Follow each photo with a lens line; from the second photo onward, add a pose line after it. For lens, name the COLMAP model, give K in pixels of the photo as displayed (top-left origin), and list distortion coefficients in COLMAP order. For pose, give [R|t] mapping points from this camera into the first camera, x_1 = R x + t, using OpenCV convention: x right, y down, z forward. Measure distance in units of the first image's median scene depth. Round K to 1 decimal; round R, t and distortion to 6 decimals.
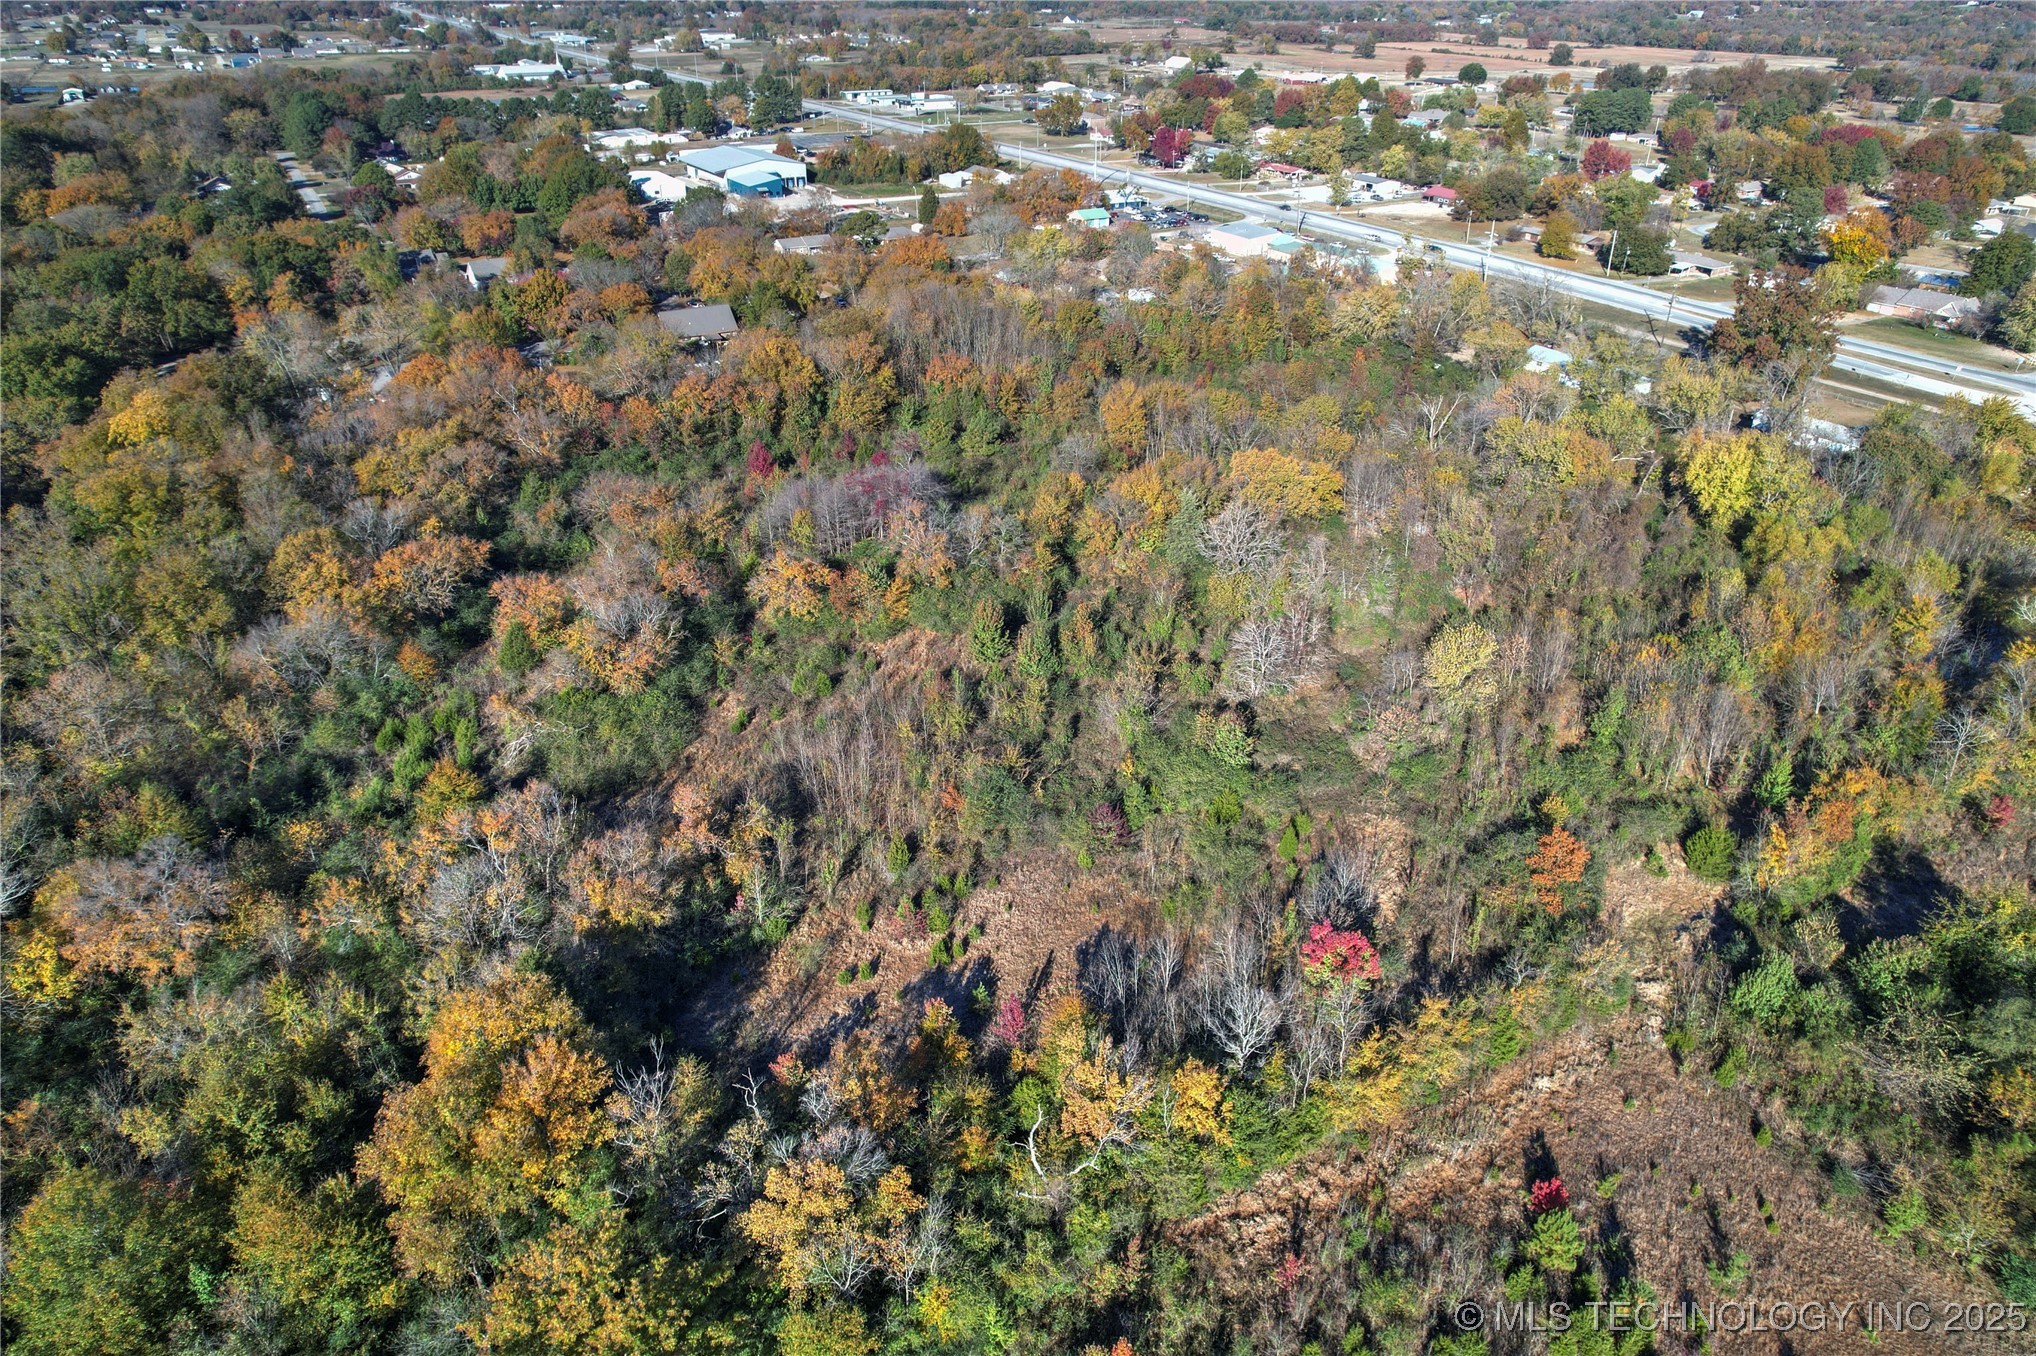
lens RADIAL K [[1307.8, 0, 1009.7], [0, 1307.8, 671.6], [0, 0, 1]] dist [-0.072767, 0.061953]
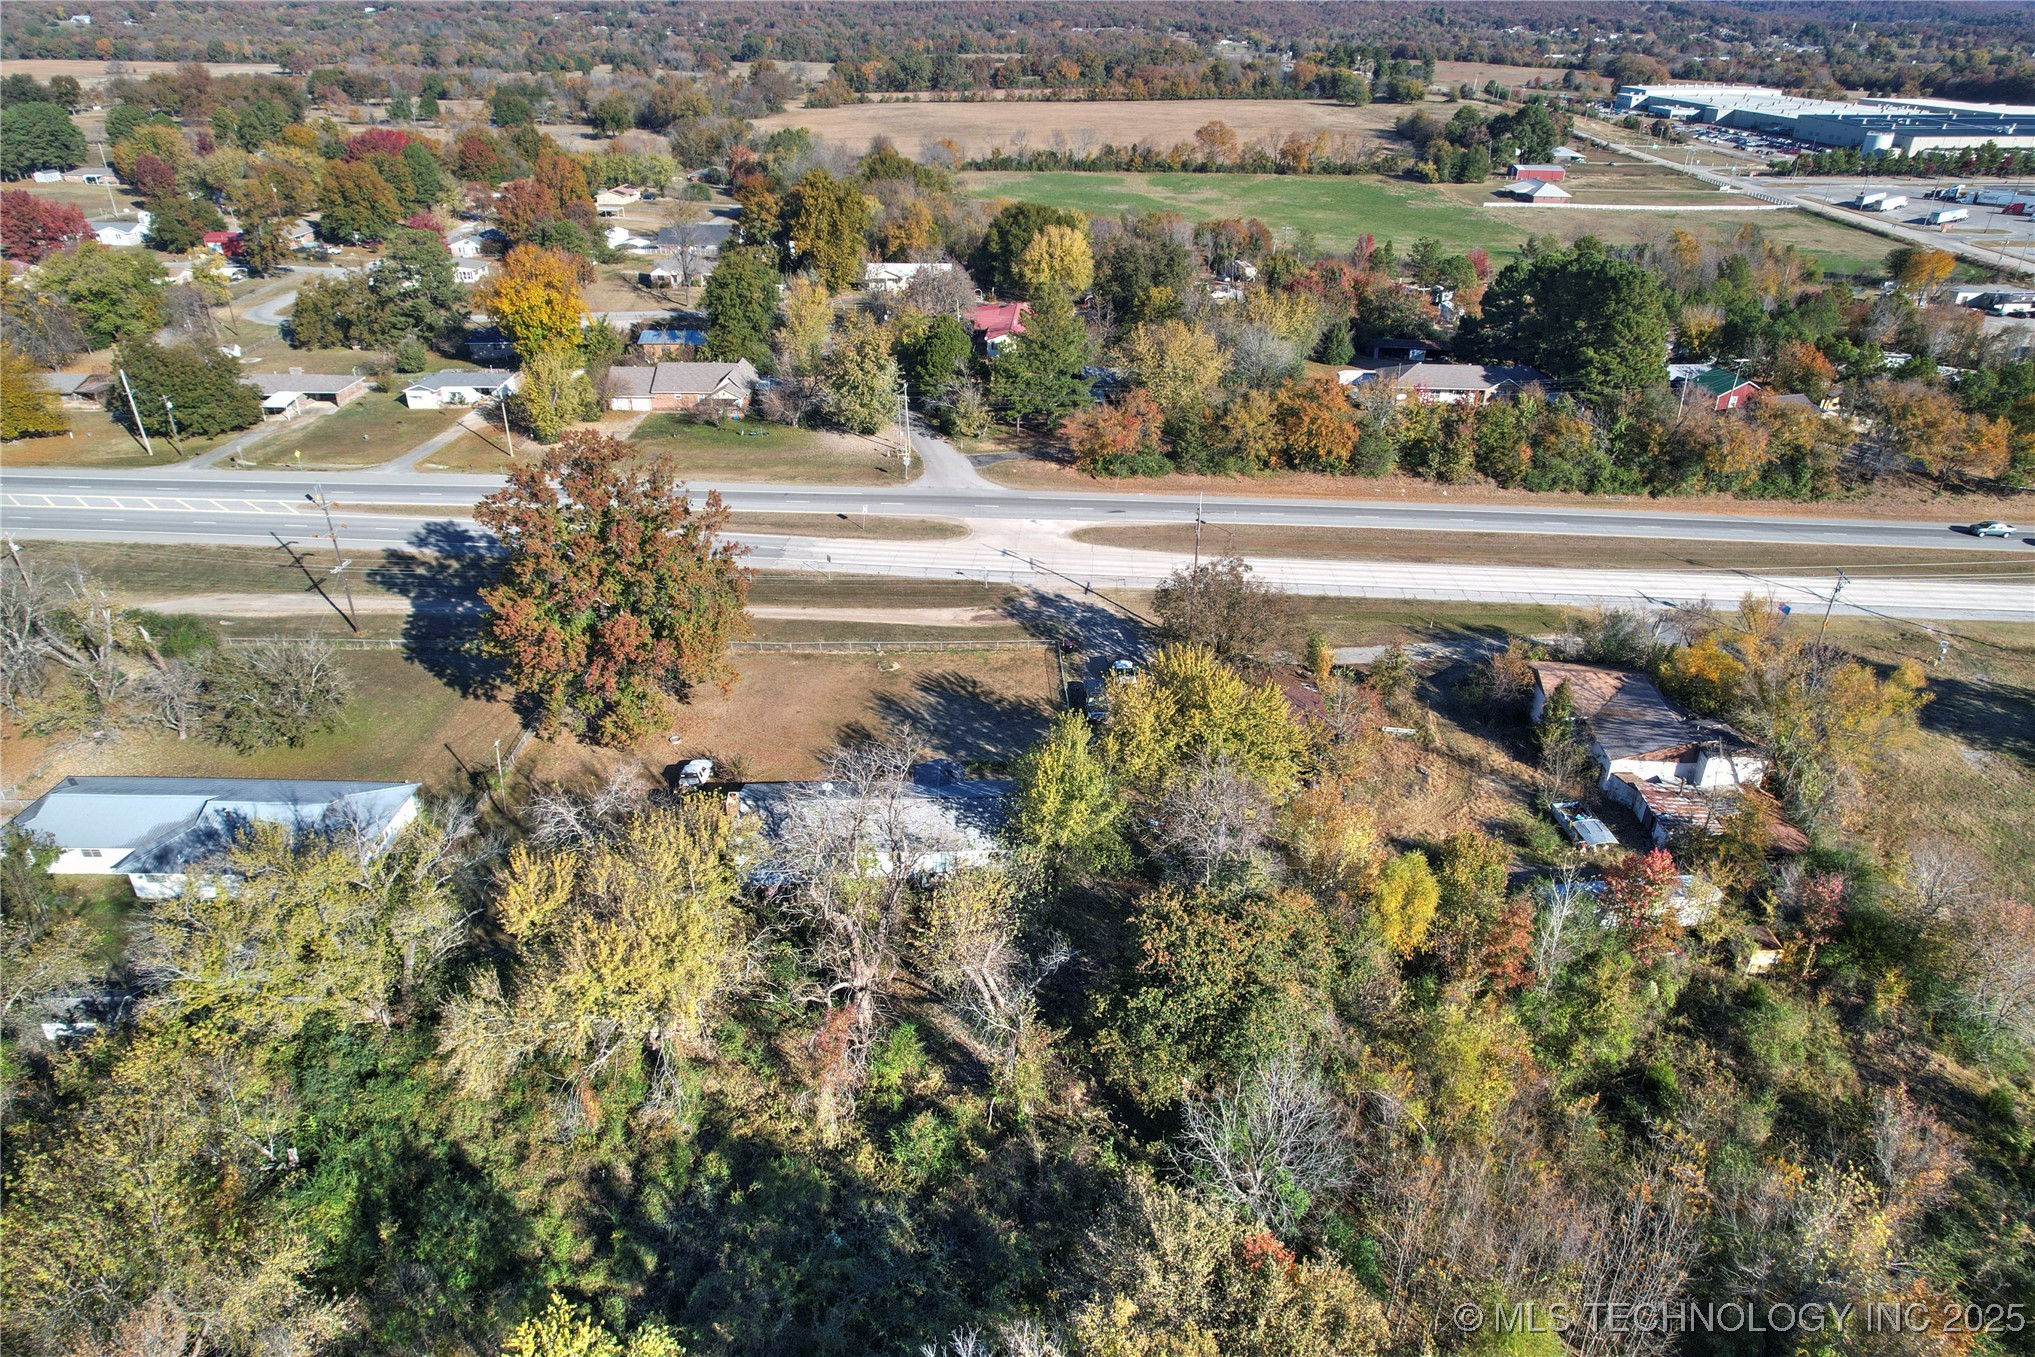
lens RADIAL K [[1307.2, 0, 1017.9], [0, 1307.2, 673.8], [0, 0, 1]] dist [-0.072767, 0.061953]
pose [[0.521444, -0.395785, 0.755944, 0.166980], [0.402976, 0.895125, 0.190685, -0.138963], [-0.752135, 0.205196, 0.626249, 0.326224]]
